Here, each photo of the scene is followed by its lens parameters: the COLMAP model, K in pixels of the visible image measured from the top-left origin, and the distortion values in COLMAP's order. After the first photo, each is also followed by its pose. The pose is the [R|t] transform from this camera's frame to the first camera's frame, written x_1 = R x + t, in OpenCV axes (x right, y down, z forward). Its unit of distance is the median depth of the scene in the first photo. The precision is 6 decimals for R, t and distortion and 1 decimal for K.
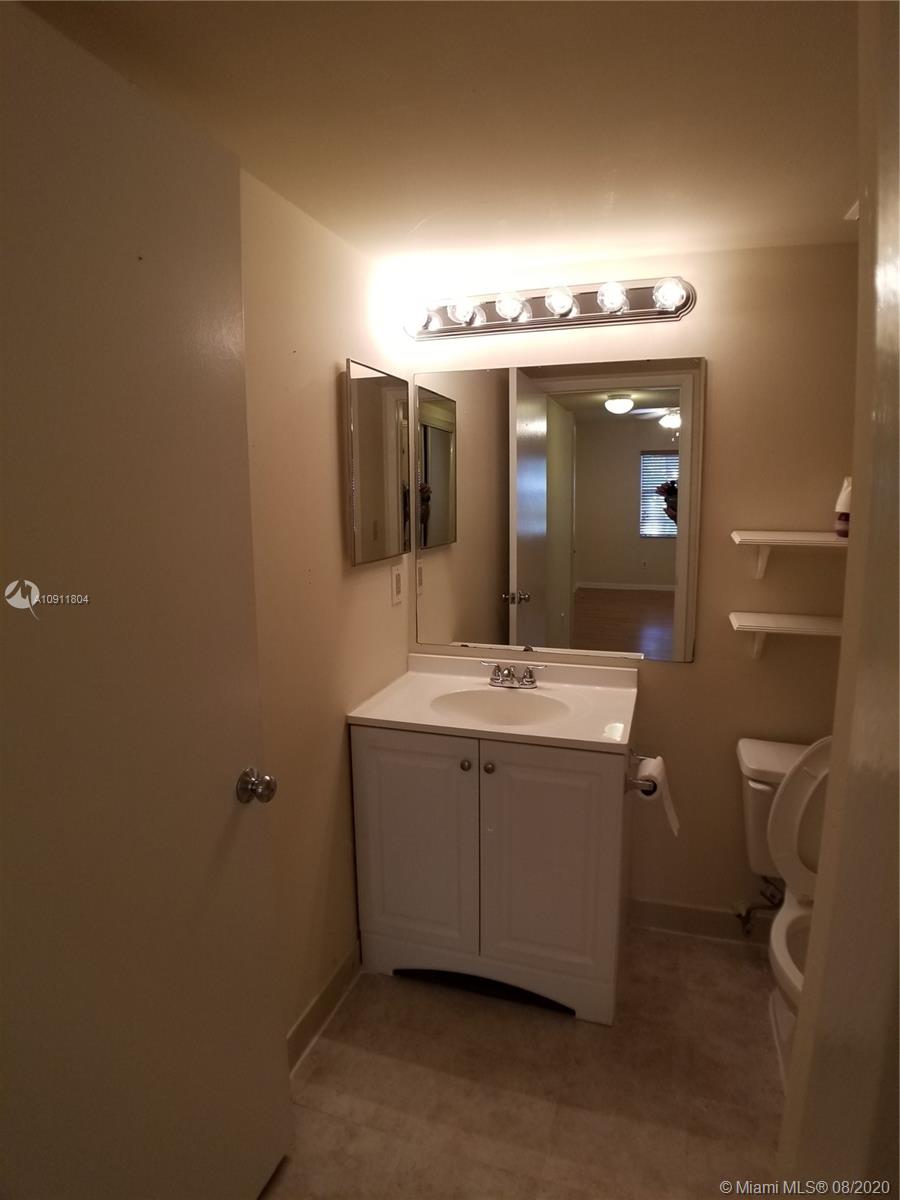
lens RADIAL K [[645.6, 0, 450.0], [0, 645.6, 600.0], [0, 0, 1]] dist [-0.075184, 0.000069]
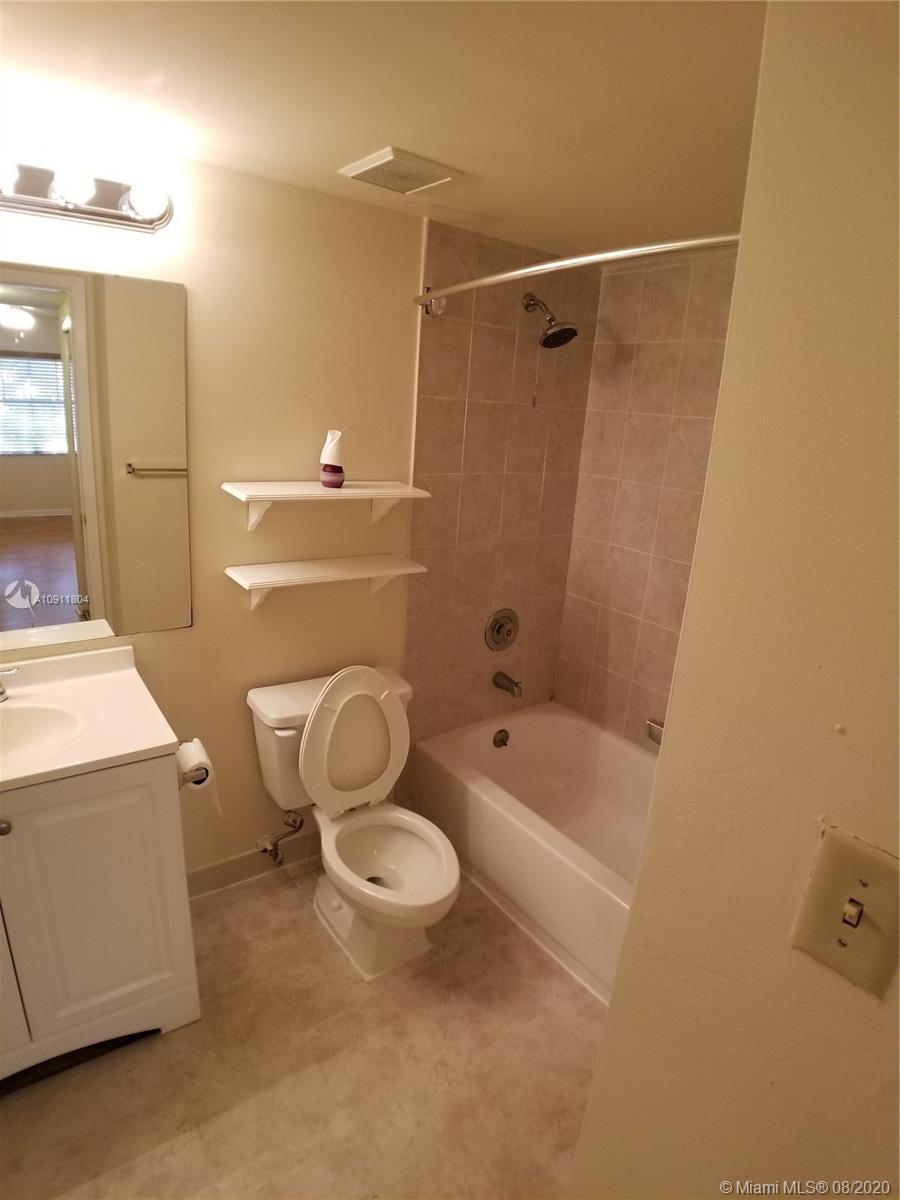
lens RADIAL K [[661.7, 0, 450.0], [0, 661.7, 600.0], [0, 0, 1]] dist [-0.106420, 0.019446]
pose [[0.562149, -0.187867, 0.805415, -0.183641], [0.067349, 0.981023, 0.181821, -0.096861], [-0.824289, -0.047967, 0.564134, 0.183082]]
